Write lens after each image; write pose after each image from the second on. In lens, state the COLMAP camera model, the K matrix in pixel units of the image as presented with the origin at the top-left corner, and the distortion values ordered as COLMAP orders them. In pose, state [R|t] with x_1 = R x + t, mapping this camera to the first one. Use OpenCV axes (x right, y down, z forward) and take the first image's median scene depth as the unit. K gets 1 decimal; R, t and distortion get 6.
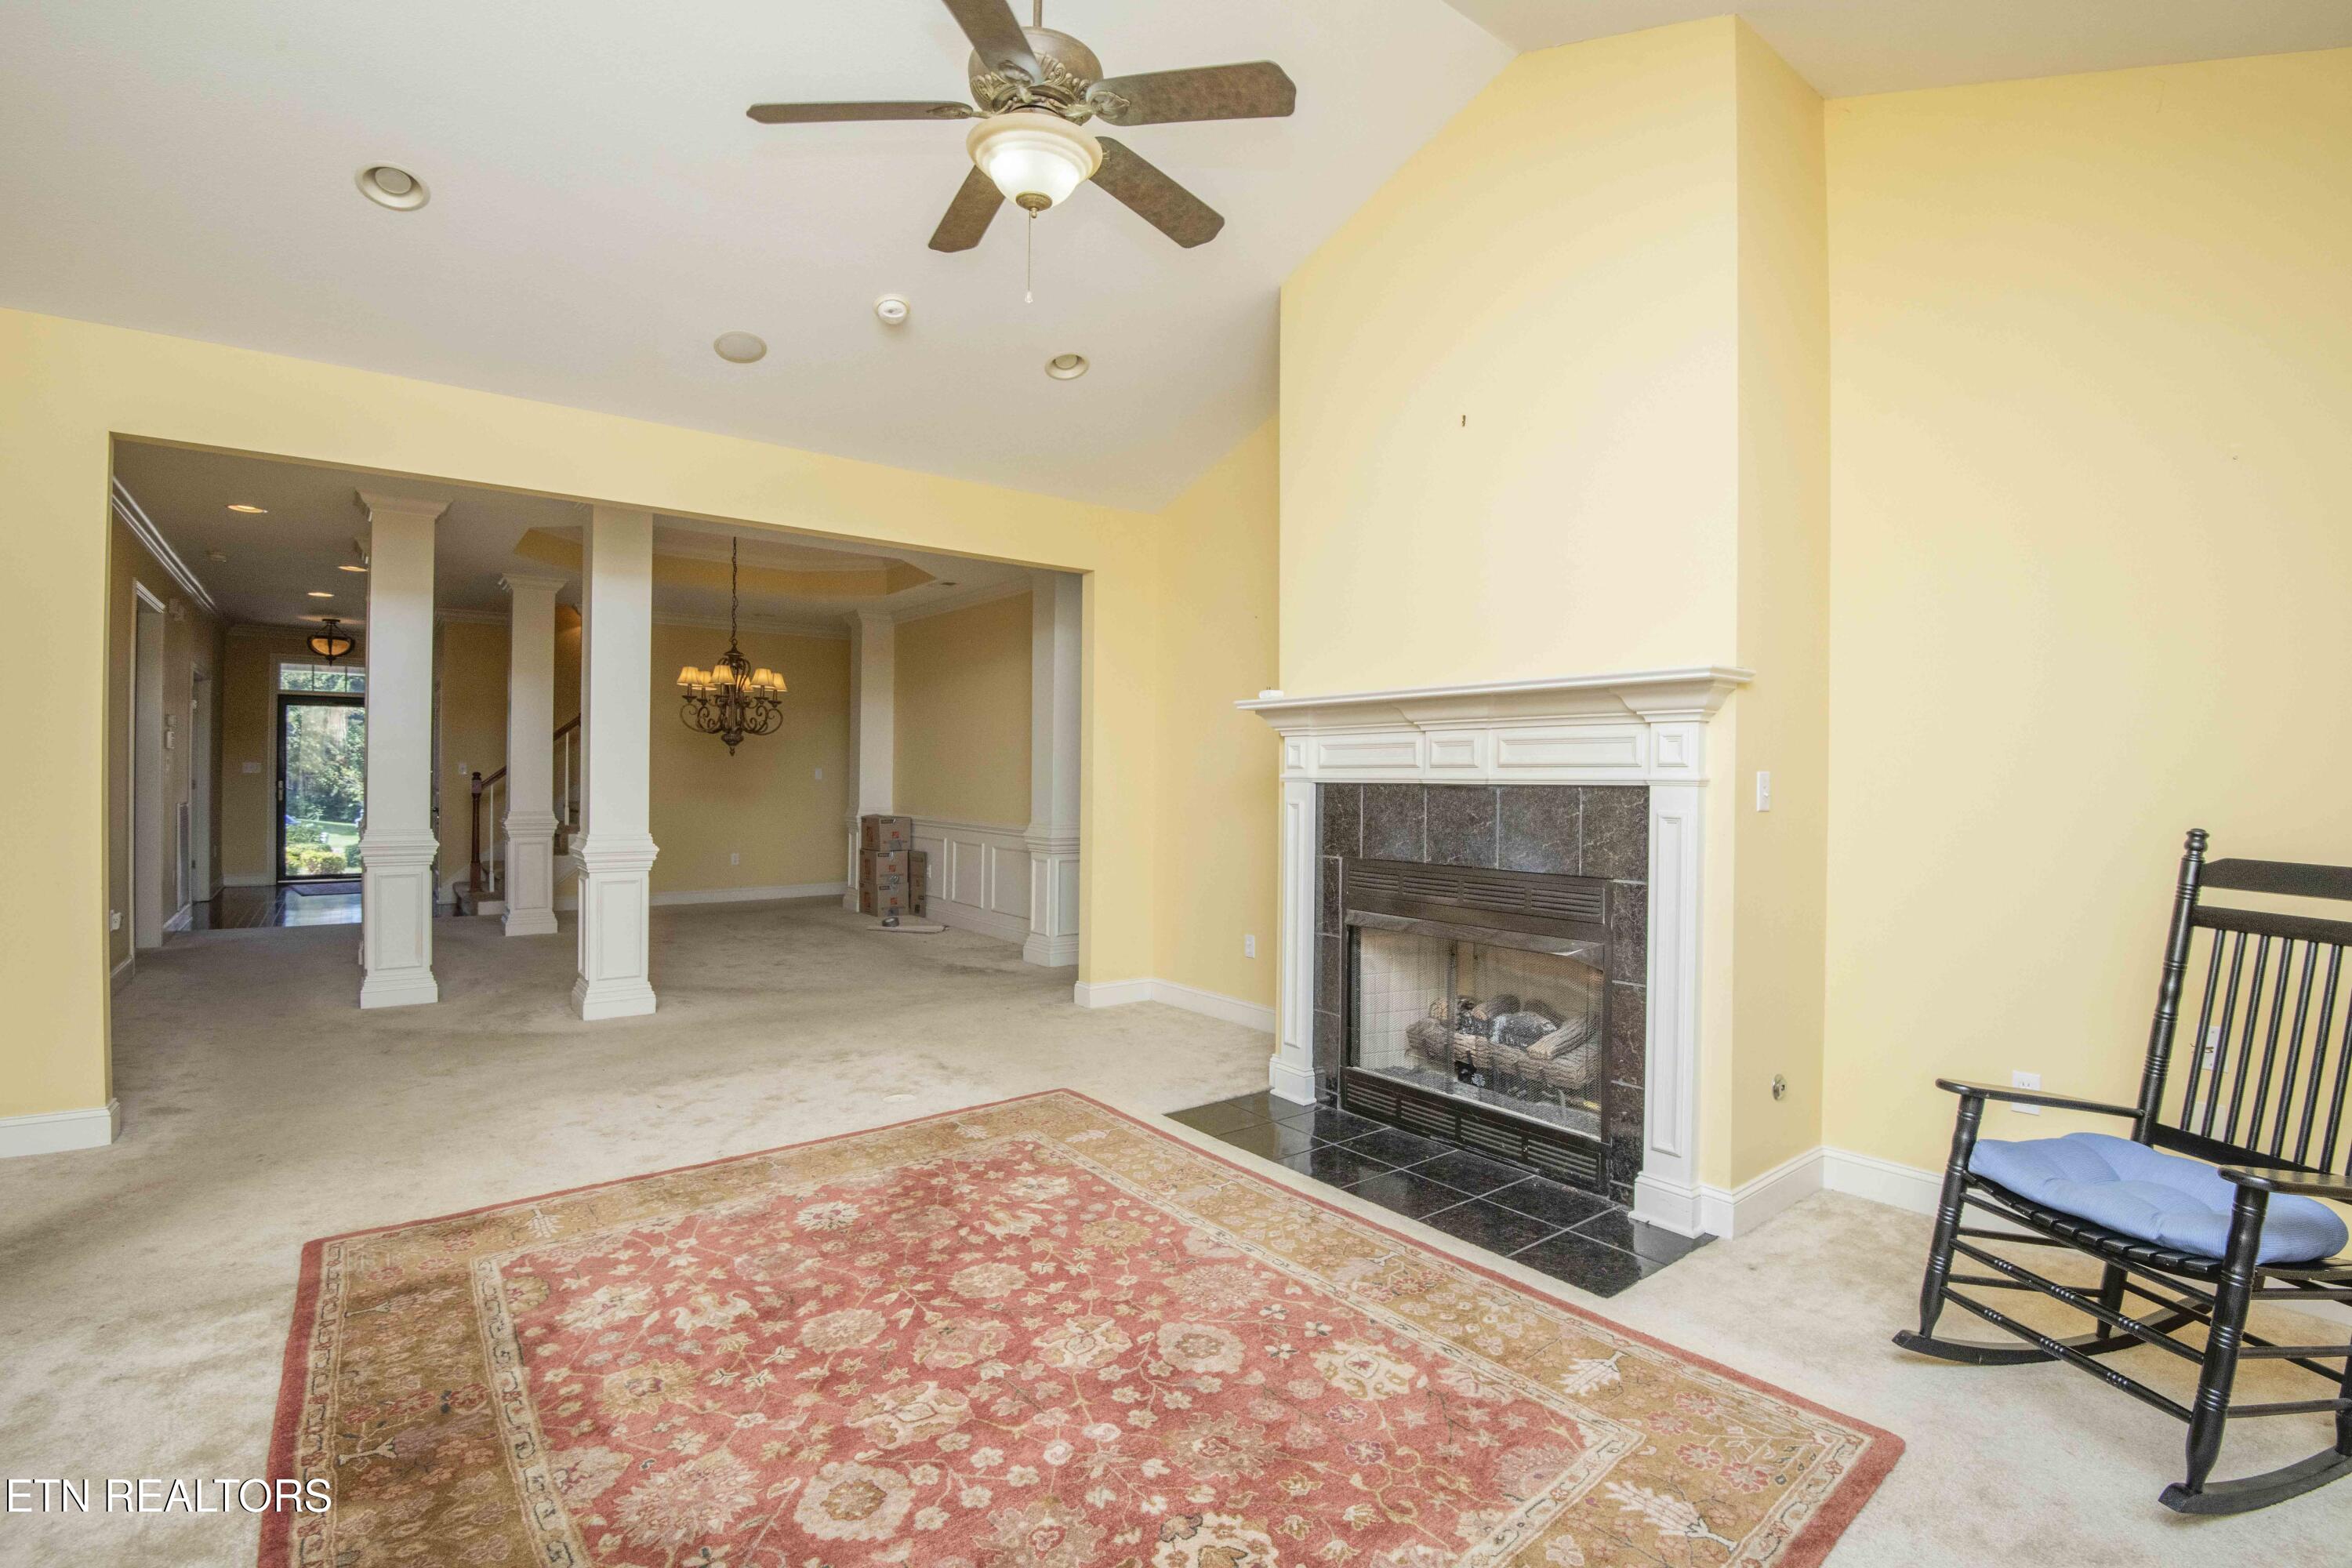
lens RADIAL K [[1088.4, 0, 1187.9], [0, 1088.4, 781.4], [0, 0, 1]] dist [-0.018573, -0.013547]
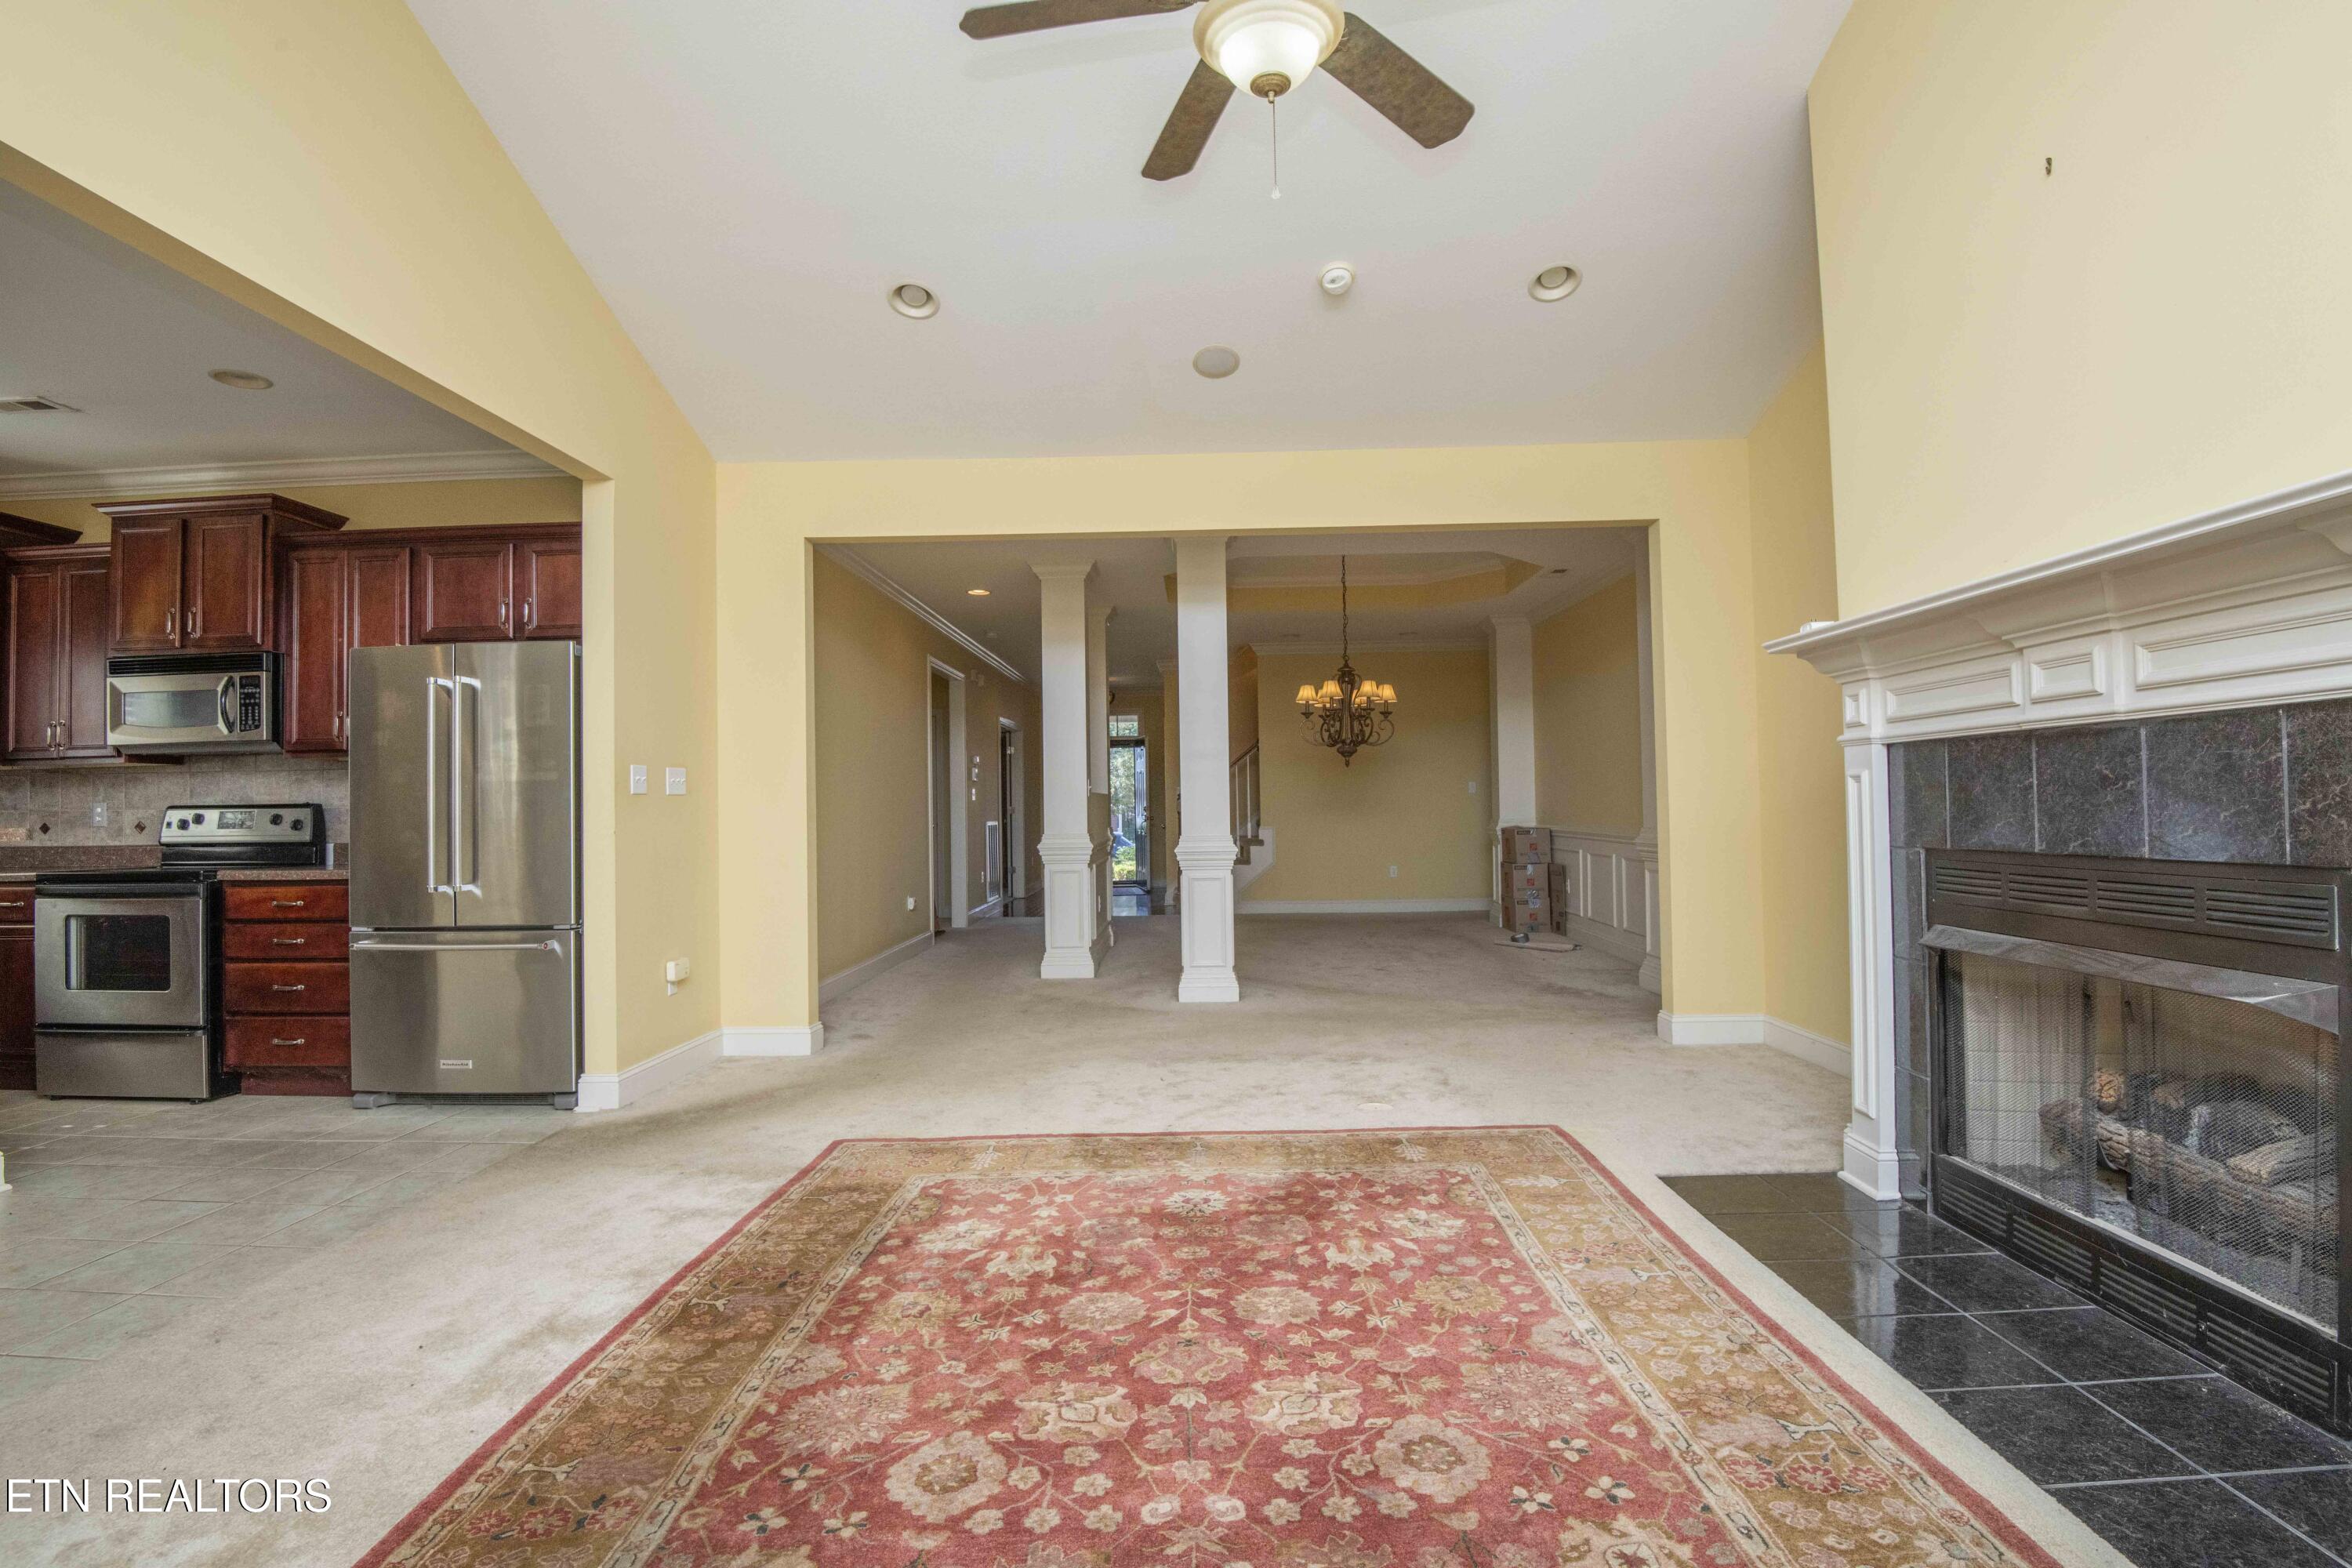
lens RADIAL K [[1088.4, 0, 1179.0], [0, 1088.4, 780.5], [0, 0, 1]] dist [-0.018573, -0.013547]
pose [[0.773944, -0.037911, -0.632119, 0.257078], [0.021129, 0.999197, -0.034057, 0.048884], [0.632902, 0.013003, 0.774123, 0.205711]]
